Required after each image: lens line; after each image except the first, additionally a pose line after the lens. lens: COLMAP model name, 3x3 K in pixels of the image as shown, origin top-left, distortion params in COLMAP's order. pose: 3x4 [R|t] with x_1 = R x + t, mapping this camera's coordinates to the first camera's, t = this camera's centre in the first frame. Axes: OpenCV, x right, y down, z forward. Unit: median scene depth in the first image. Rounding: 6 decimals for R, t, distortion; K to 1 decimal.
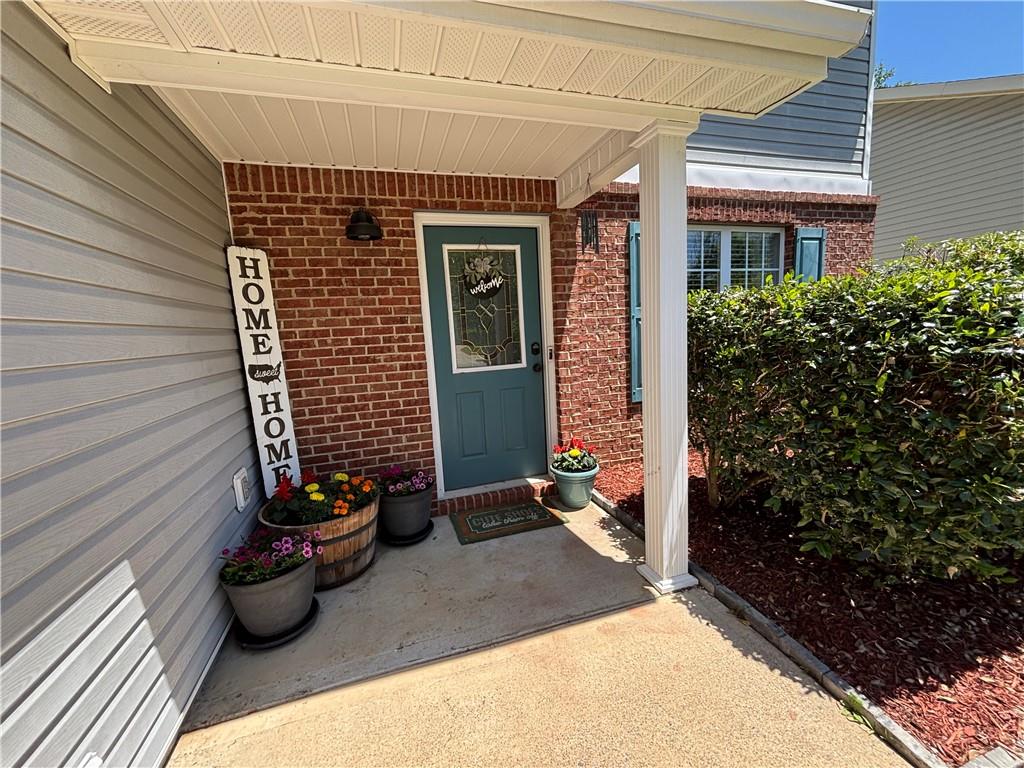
lens RADIAL K [[411.2, 0, 508.1], [0, 411.2, 382.1], [0, 0, 1]] dist [-0.003997, 0.000037]
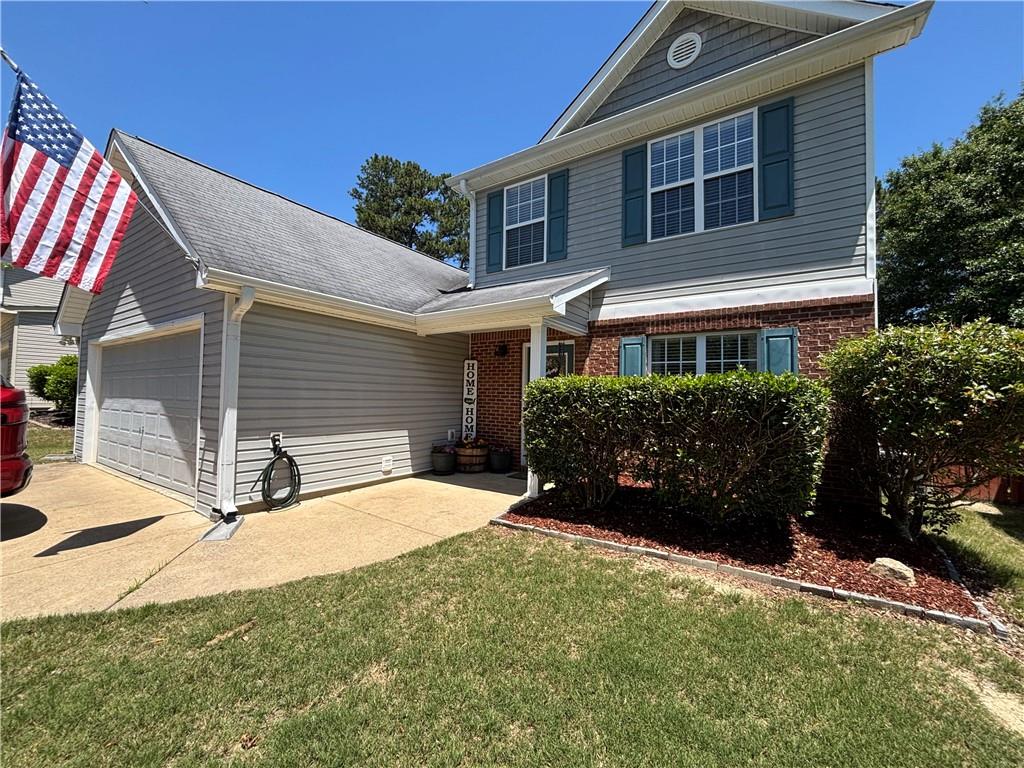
lens RADIAL K [[411.2, 0, 515.3], [0, 411.2, 383.1], [0, 0, 1]] dist [-0.003997, 0.000037]
pose [[0.635255, 0.038946, -0.771319, 1.771036], [-0.150880, 0.985741, -0.074491, 0.019811], [0.757420, 0.163698, 0.632074, -0.601229]]
